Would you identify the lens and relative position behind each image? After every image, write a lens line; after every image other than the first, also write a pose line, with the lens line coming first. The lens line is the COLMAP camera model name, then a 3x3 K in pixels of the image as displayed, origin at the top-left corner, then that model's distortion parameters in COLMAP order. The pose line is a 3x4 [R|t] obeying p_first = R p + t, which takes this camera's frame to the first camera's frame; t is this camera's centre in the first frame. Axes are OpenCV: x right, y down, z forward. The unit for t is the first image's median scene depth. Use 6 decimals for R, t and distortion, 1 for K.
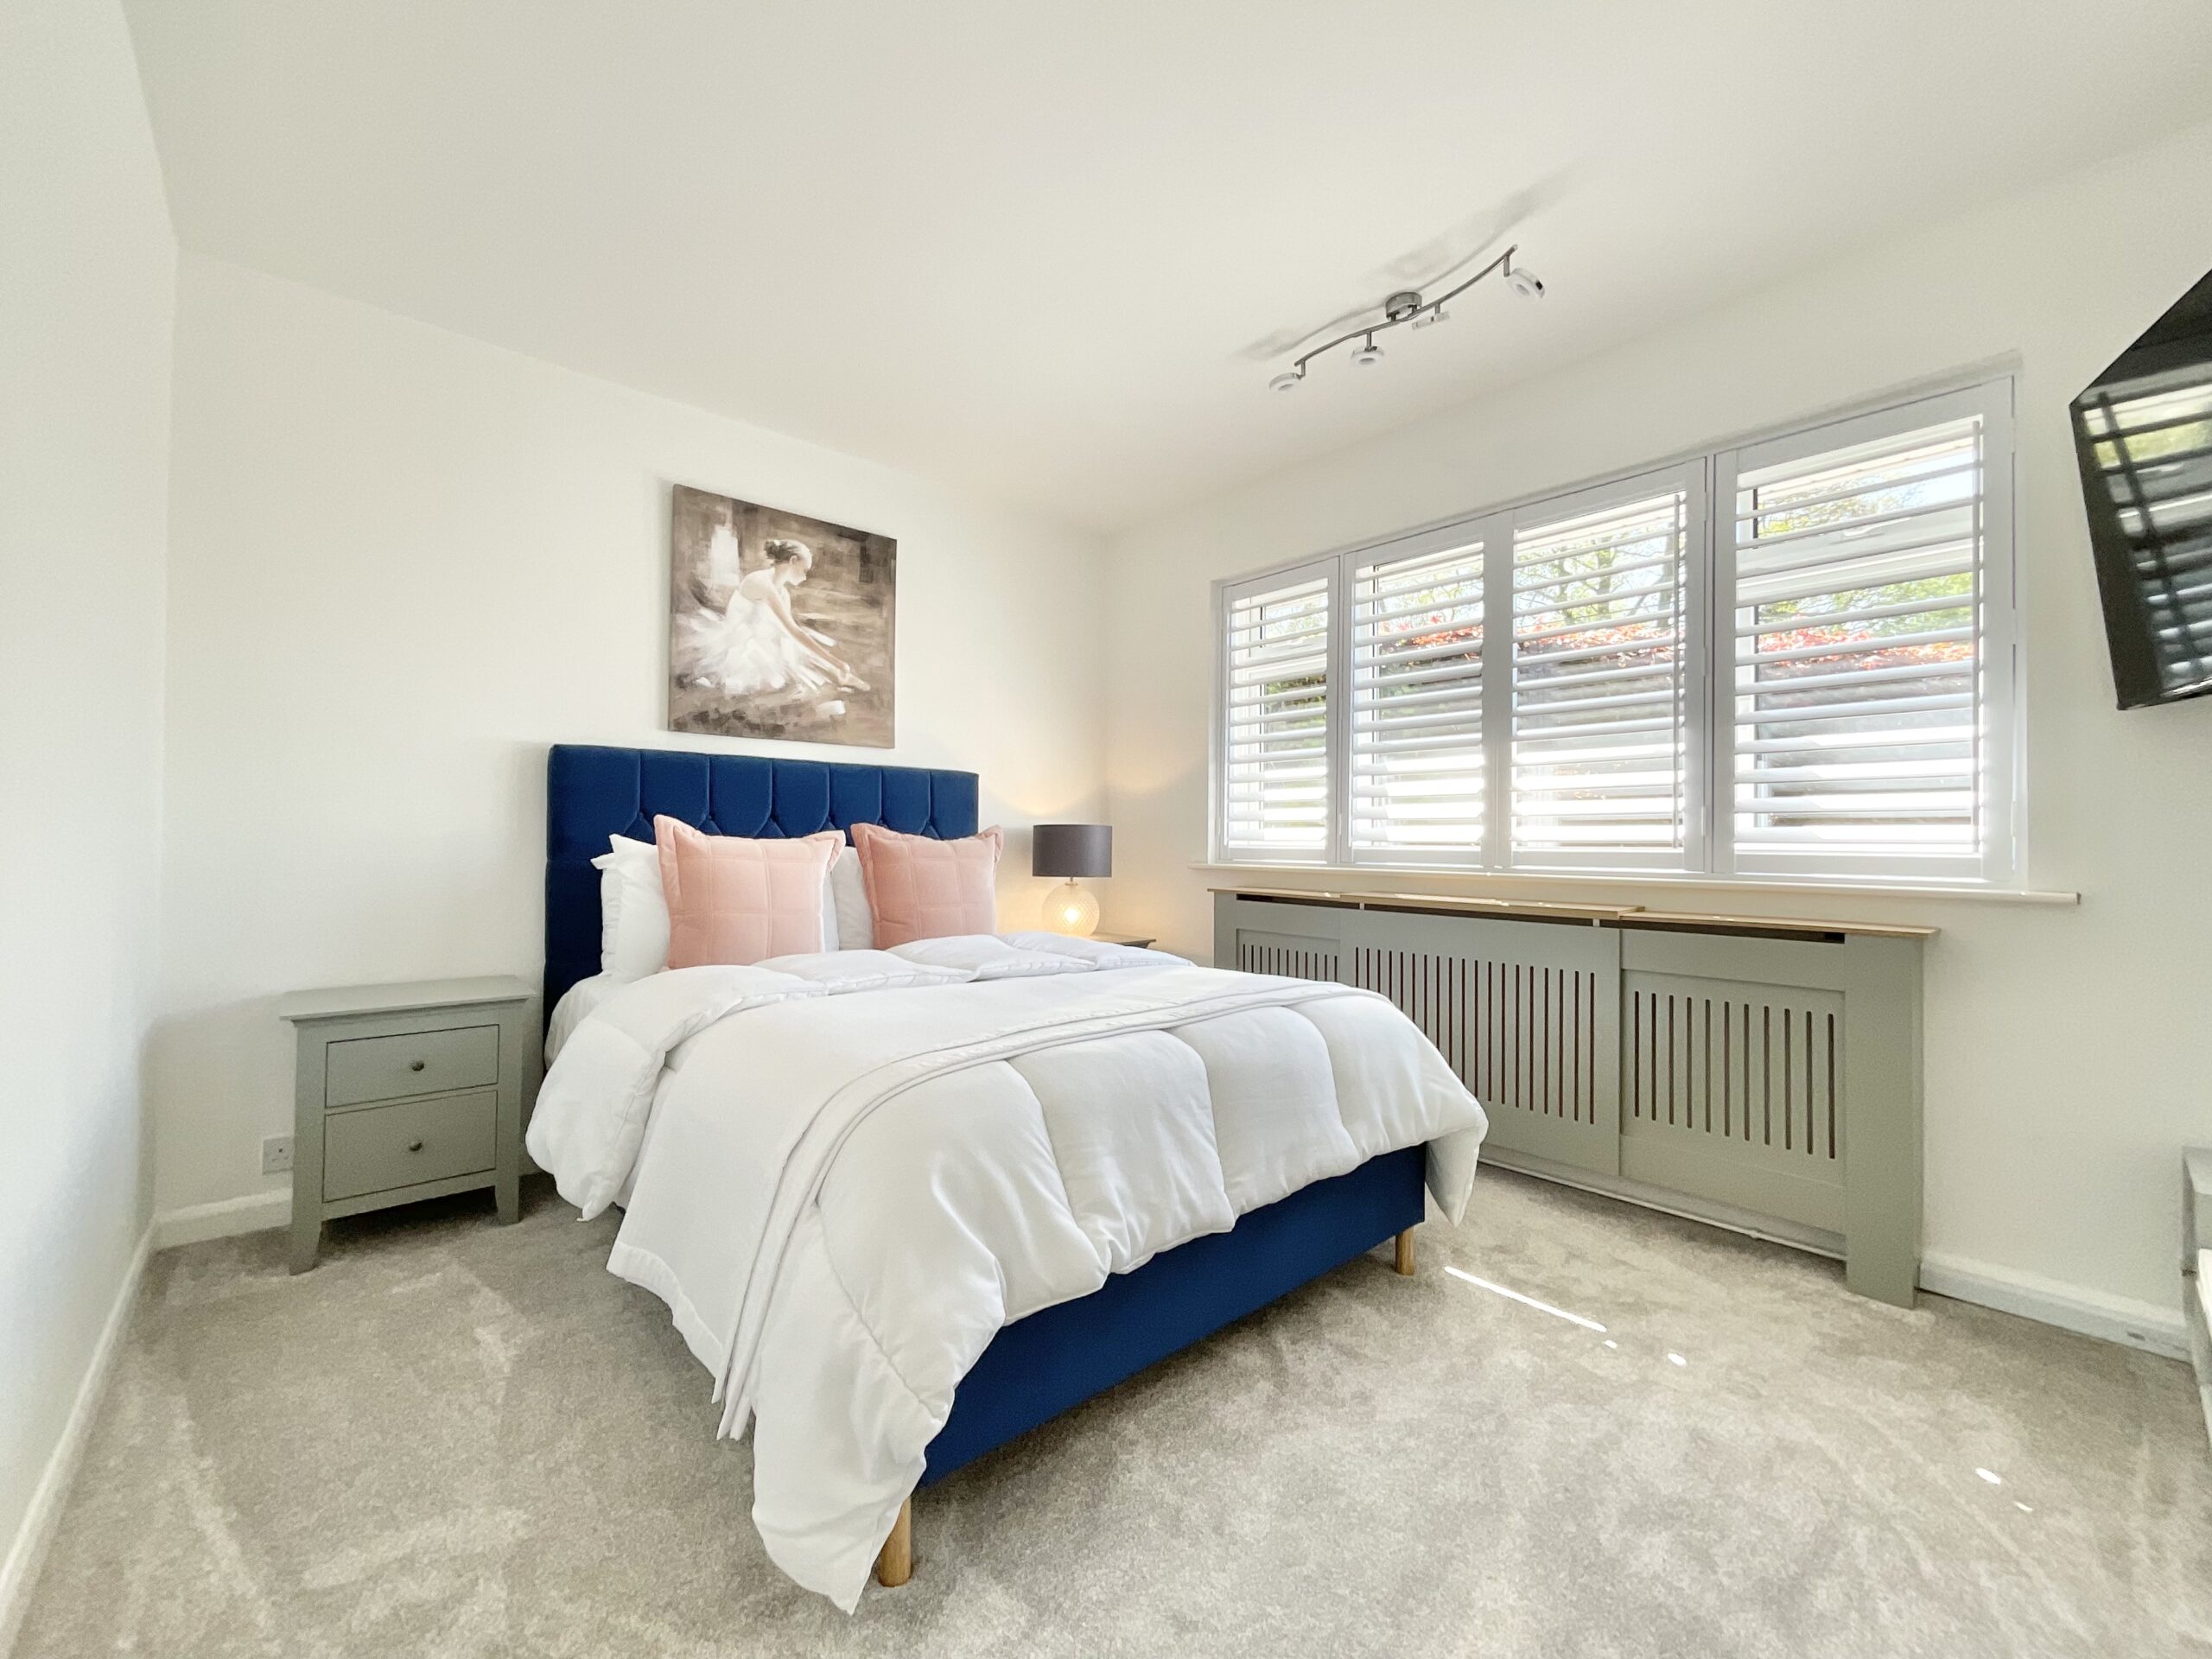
lens RADIAL K [[898.5, 0, 1106.0], [0, 898.5, 829.5], [0, 0, 1]] dist [-0.003588, 0.000545]
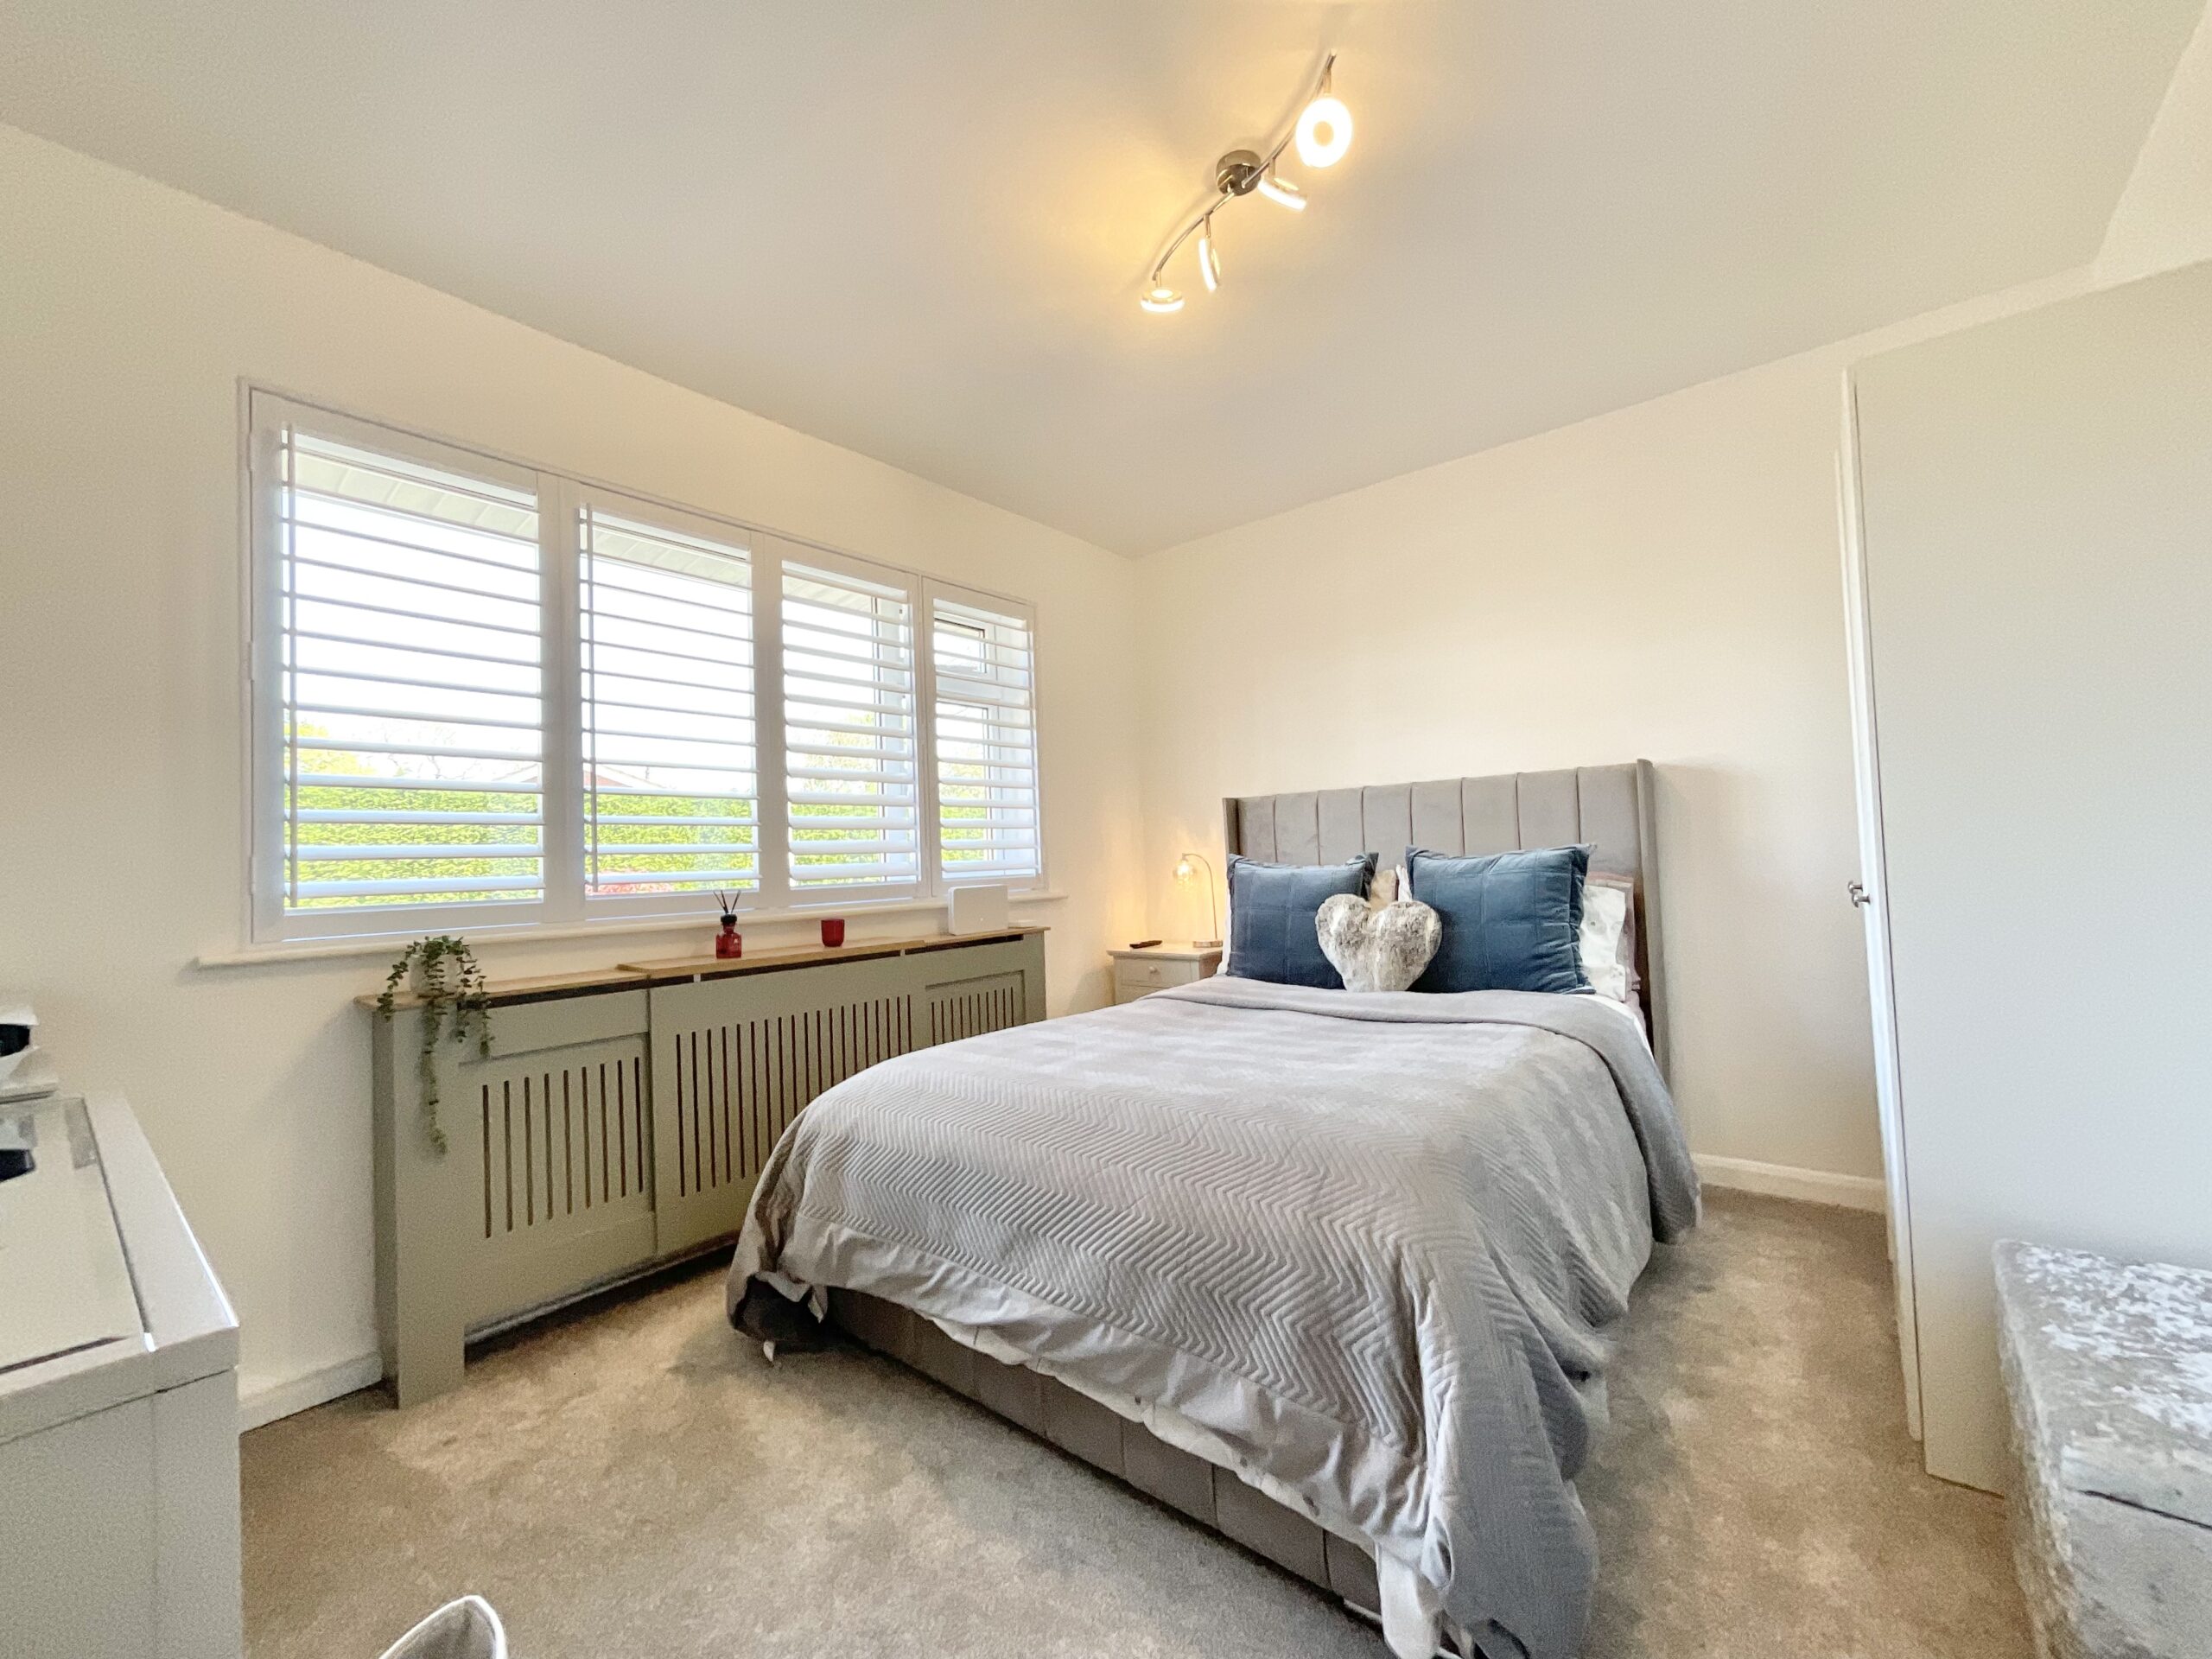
lens RADIAL K [[898.5, 0, 1106.0], [0, 898.5, 829.5], [0, 0, 1]] dist [-0.003588, 0.000545]
pose [[-0.156539, 0.058124, 0.985960, -0.513616], [0.047673, 0.997548, -0.051239, 0.019195], [-0.986521, 0.038983, -0.158926, 0.811697]]
